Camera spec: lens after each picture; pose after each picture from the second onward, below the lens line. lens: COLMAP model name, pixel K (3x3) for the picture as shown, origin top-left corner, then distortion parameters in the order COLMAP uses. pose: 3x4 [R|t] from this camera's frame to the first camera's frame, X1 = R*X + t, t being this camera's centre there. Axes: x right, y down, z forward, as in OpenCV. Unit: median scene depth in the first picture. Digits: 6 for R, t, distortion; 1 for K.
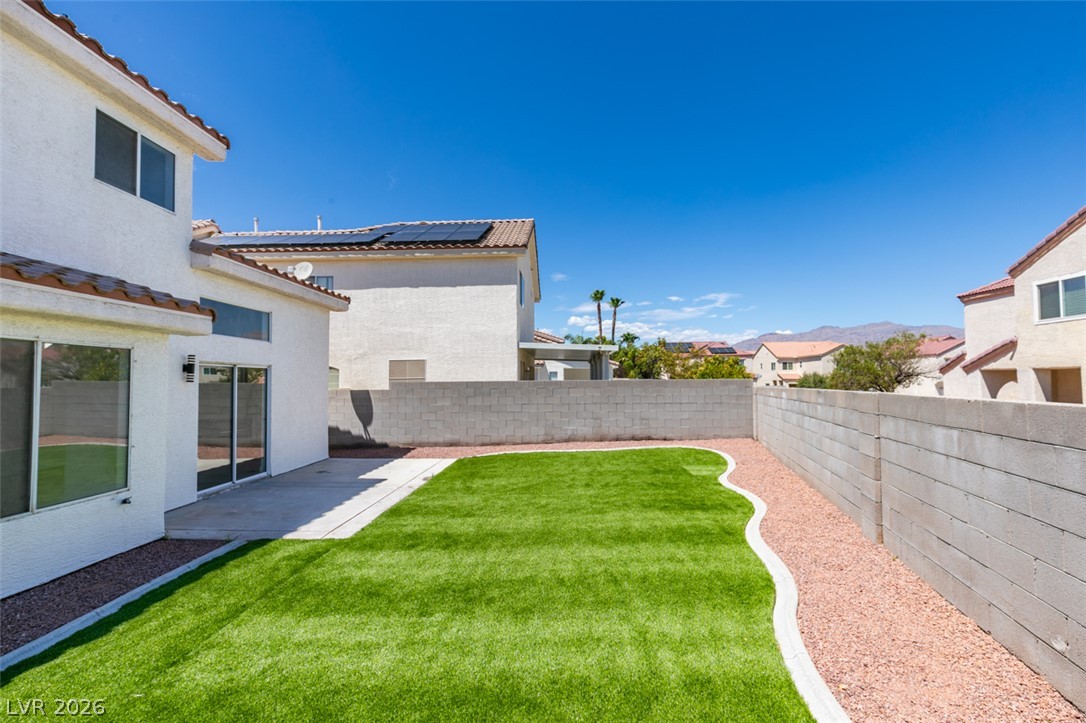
lens RADIAL K [[483.7, 0, 540.7], [0, 483.7, 365.9], [0, 0, 1]] dist [0.003850, -0.000670]
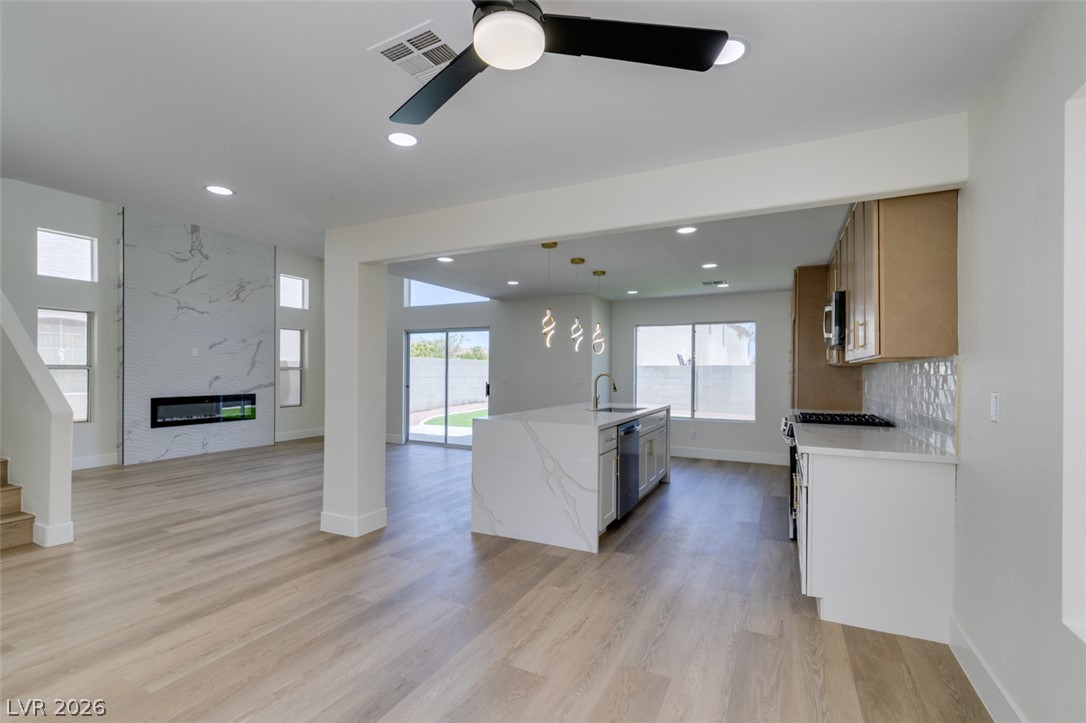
lens RADIAL K [[487.0, 0, 541.6], [0, 487.0, 373.5], [0, 0, 1]] dist [-0.000279, 0.000157]
pose [[0.404141, 0.007410, 0.914667, -1.515097], [-0.041455, 0.999088, 0.010223, 0.067761], [-0.913757, -0.042049, 0.404080, 0.399159]]
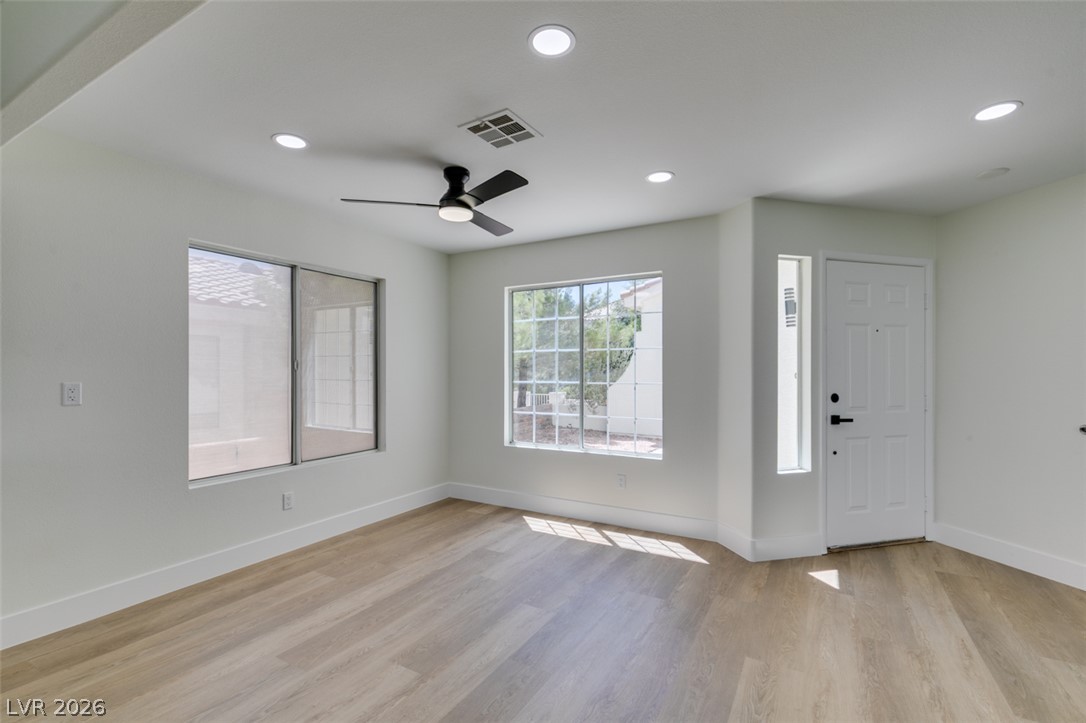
lens RADIAL K [[487.0, 0, 540.8], [0, 487.0, 373.2], [0, 0, 1]] dist [-0.000279, 0.000157]
pose [[-0.461842, 0.010095, -0.886905, -1.081014], [0.035694, 0.999337, -0.007212, 0.077065], [0.886244, -0.034988, -0.461896, 0.695813]]
